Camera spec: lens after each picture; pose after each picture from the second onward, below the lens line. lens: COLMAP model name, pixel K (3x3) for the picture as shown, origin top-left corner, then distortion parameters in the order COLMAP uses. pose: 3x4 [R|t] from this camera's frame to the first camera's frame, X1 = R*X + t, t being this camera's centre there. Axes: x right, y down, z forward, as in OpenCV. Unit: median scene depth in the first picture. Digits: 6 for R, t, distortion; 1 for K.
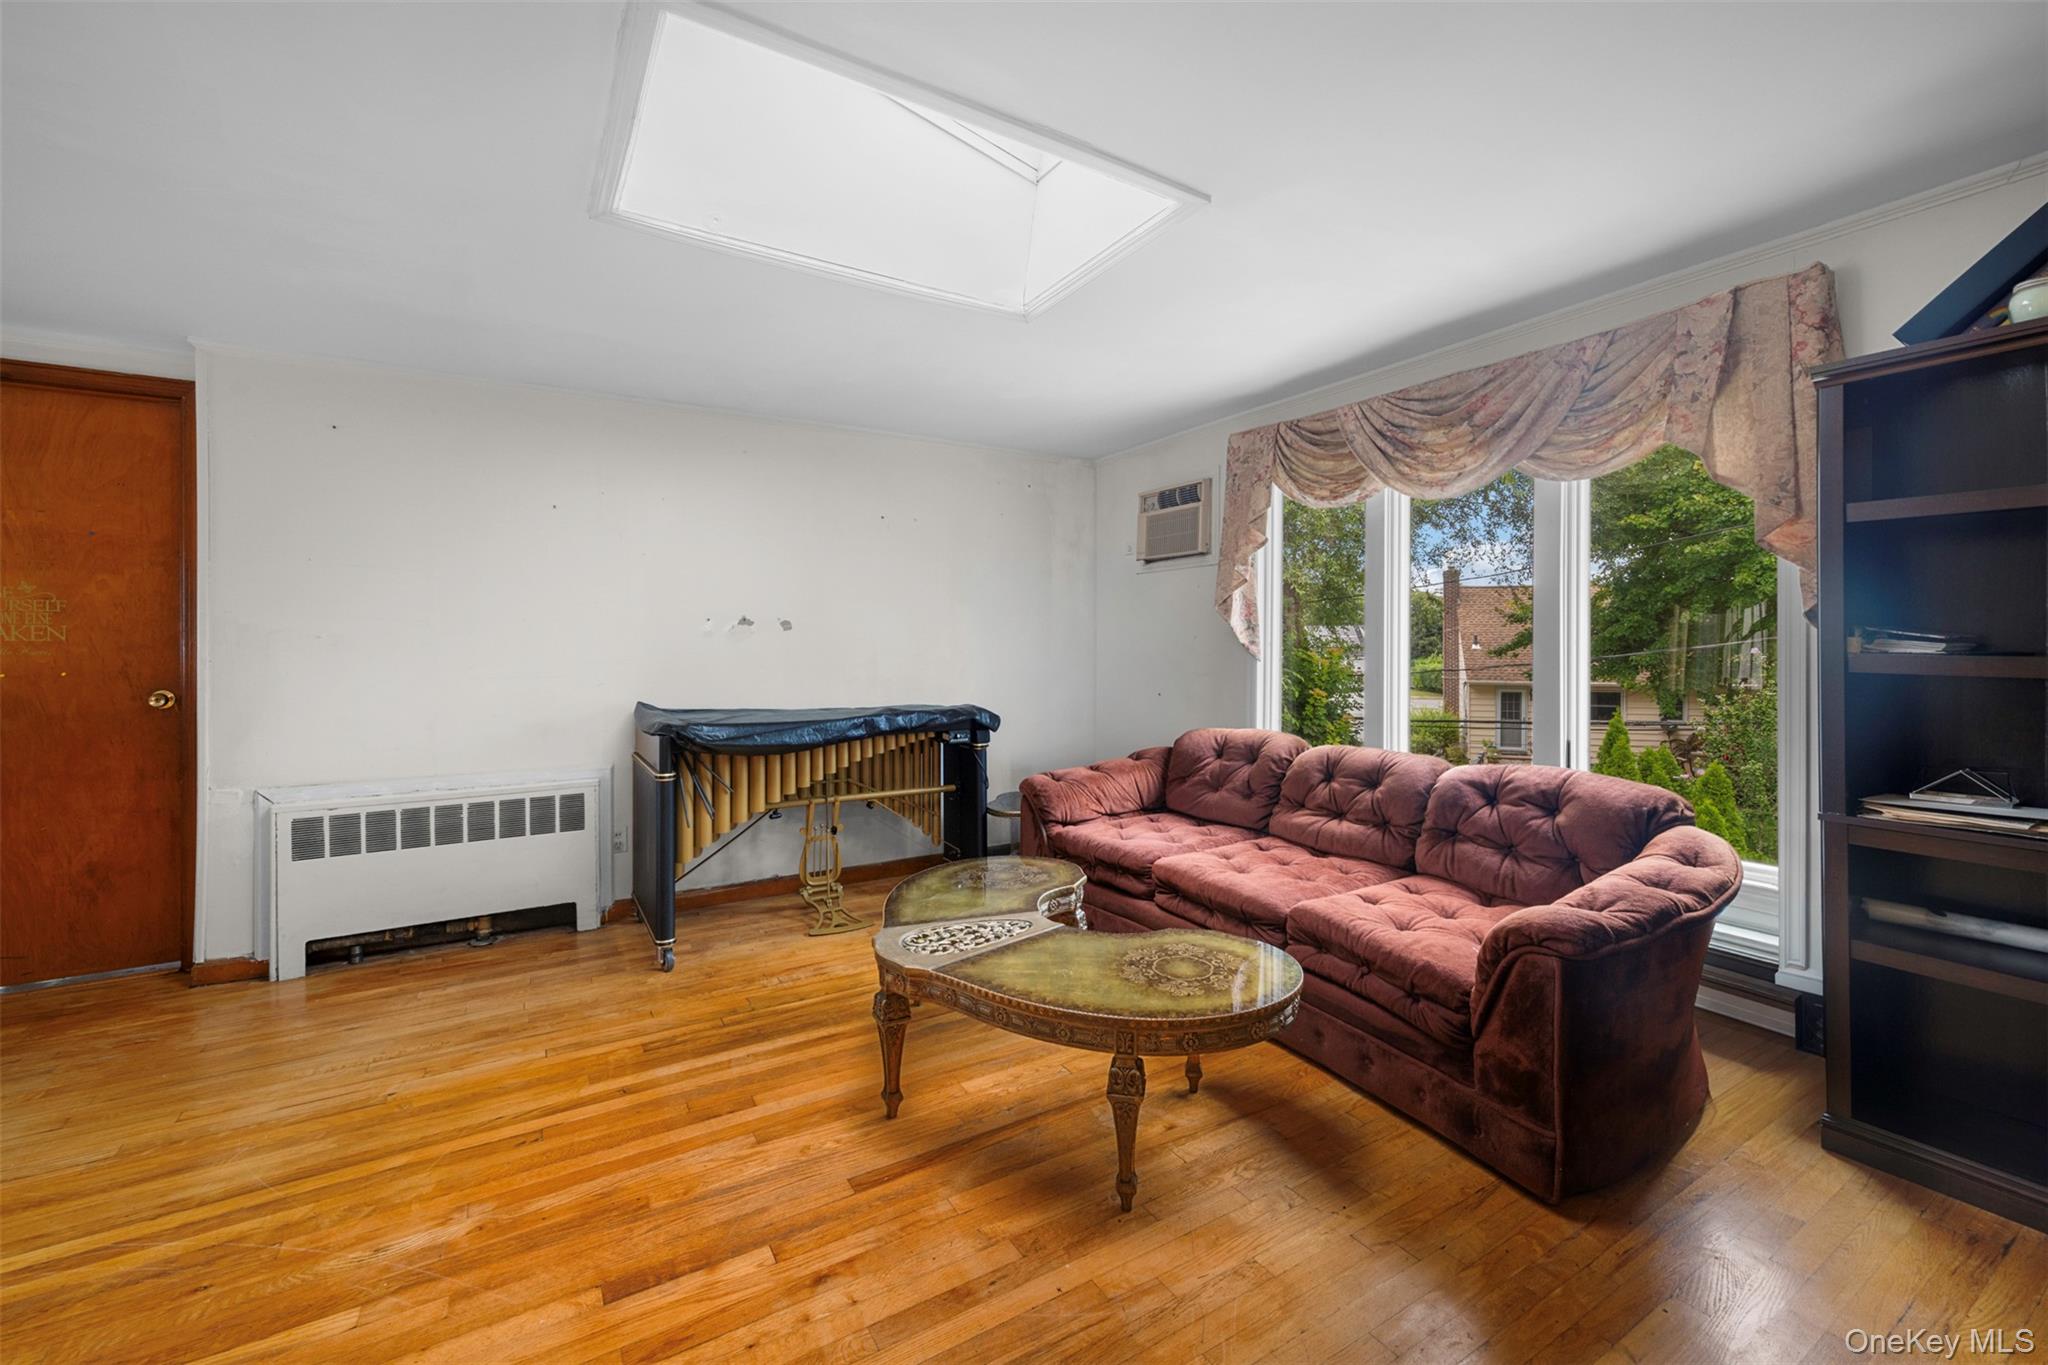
lens RADIAL K [[829.2, 0, 1026.6], [0, 829.2, 645.4], [0, 0, 1]] dist [-0.000775, 0.000142]
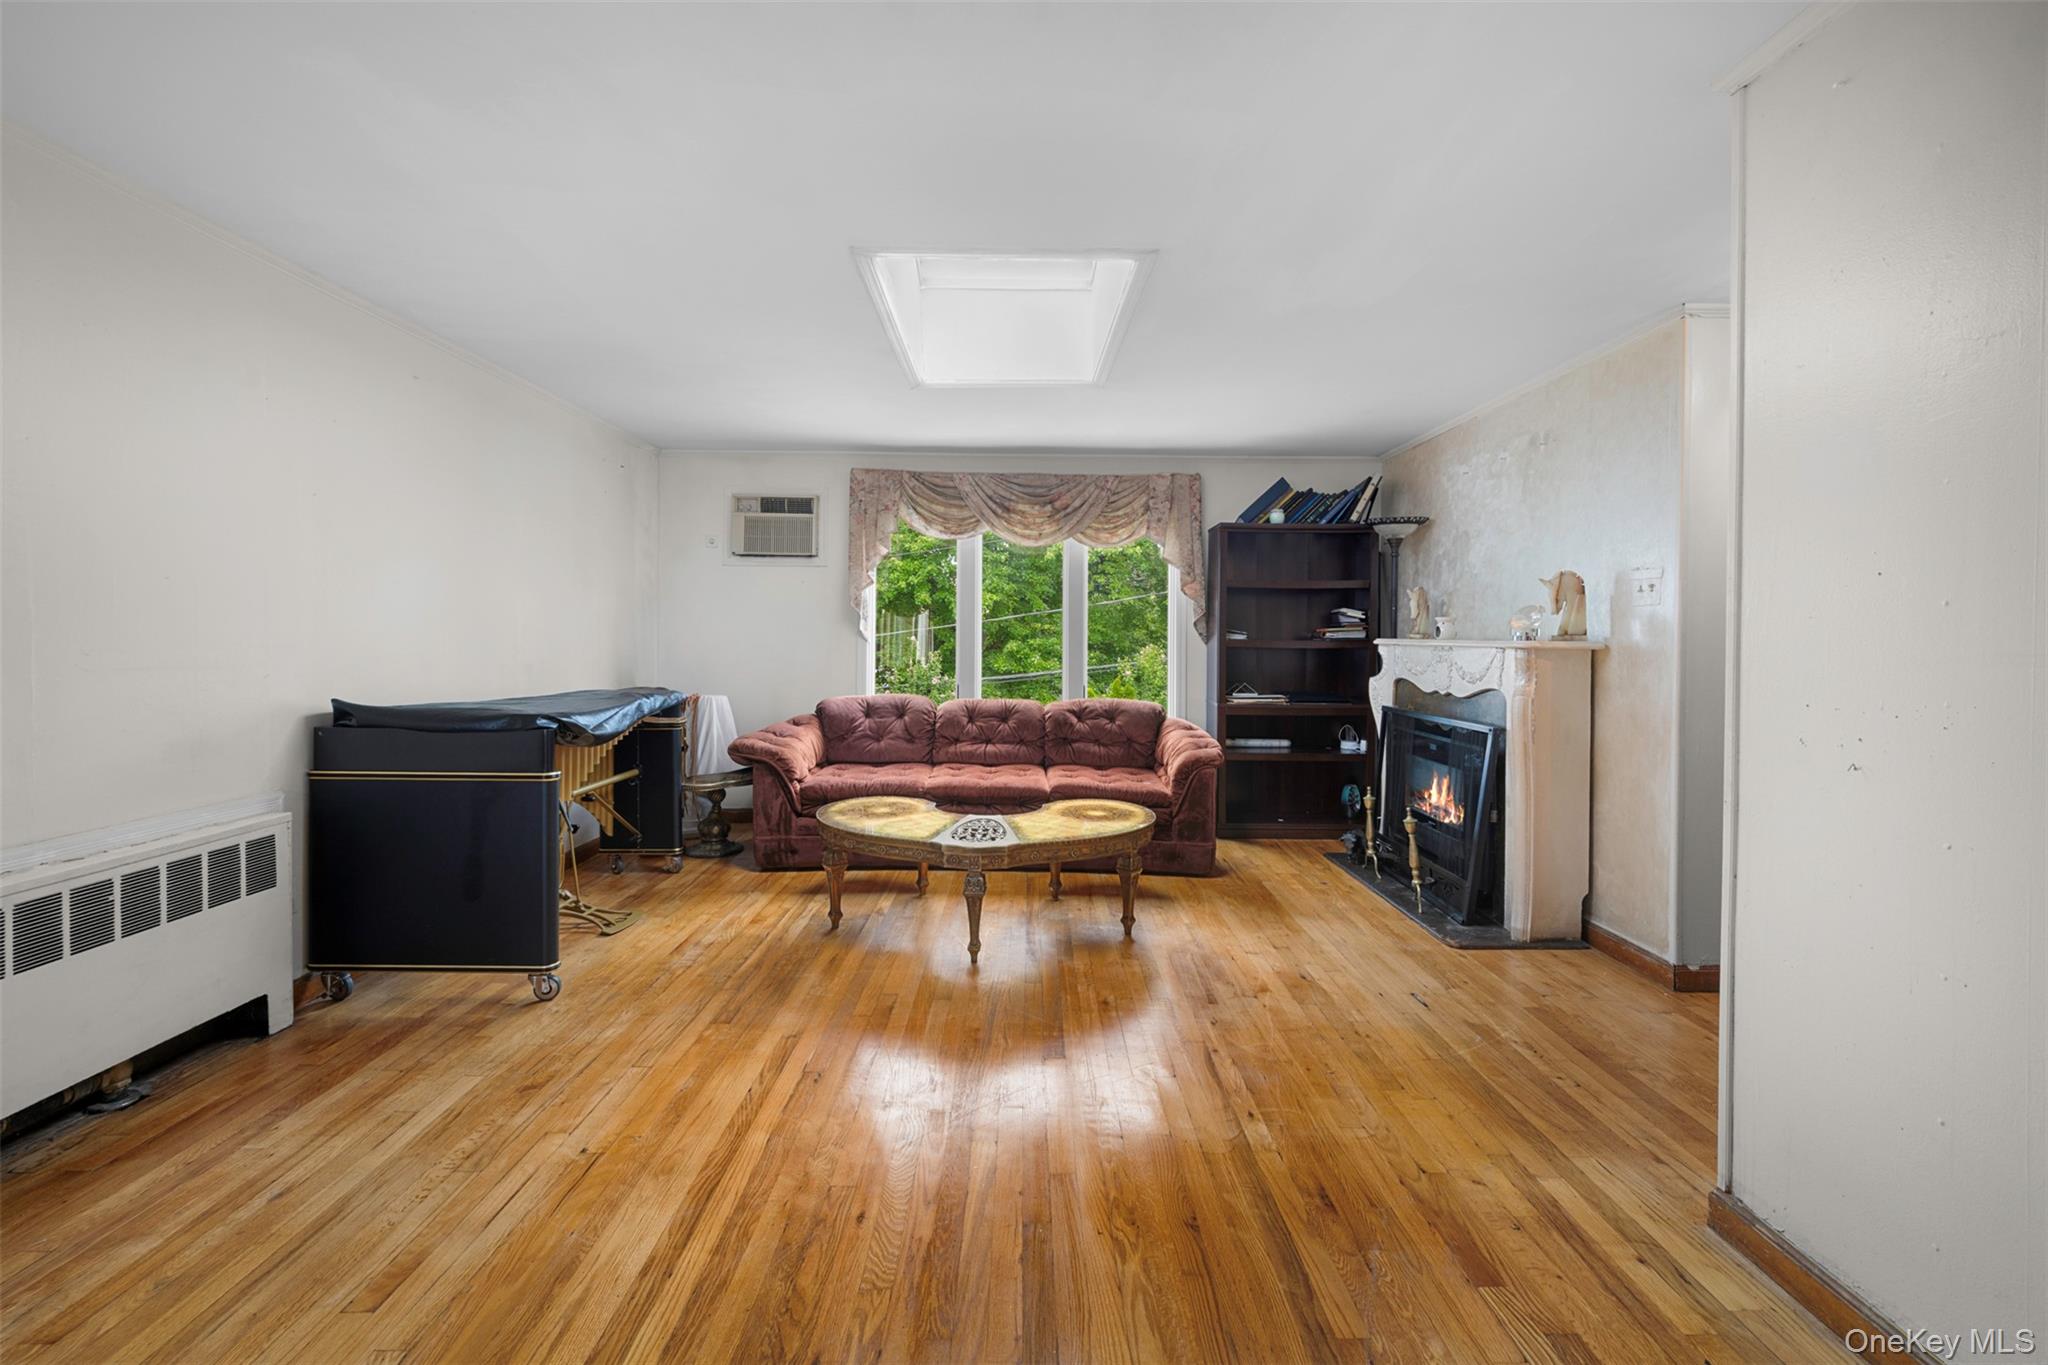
lens RADIAL K [[827.7, 0, 1019.5], [0, 827.7, 631.6], [0, 0, 1]] dist [-0.000090, -0.000008]
pose [[0.525265, 0.013904, 0.850825, -0.617950], [-0.011354, 0.999892, -0.009330, 0.007828], [-0.850863, -0.004759, 0.525366, 0.090126]]
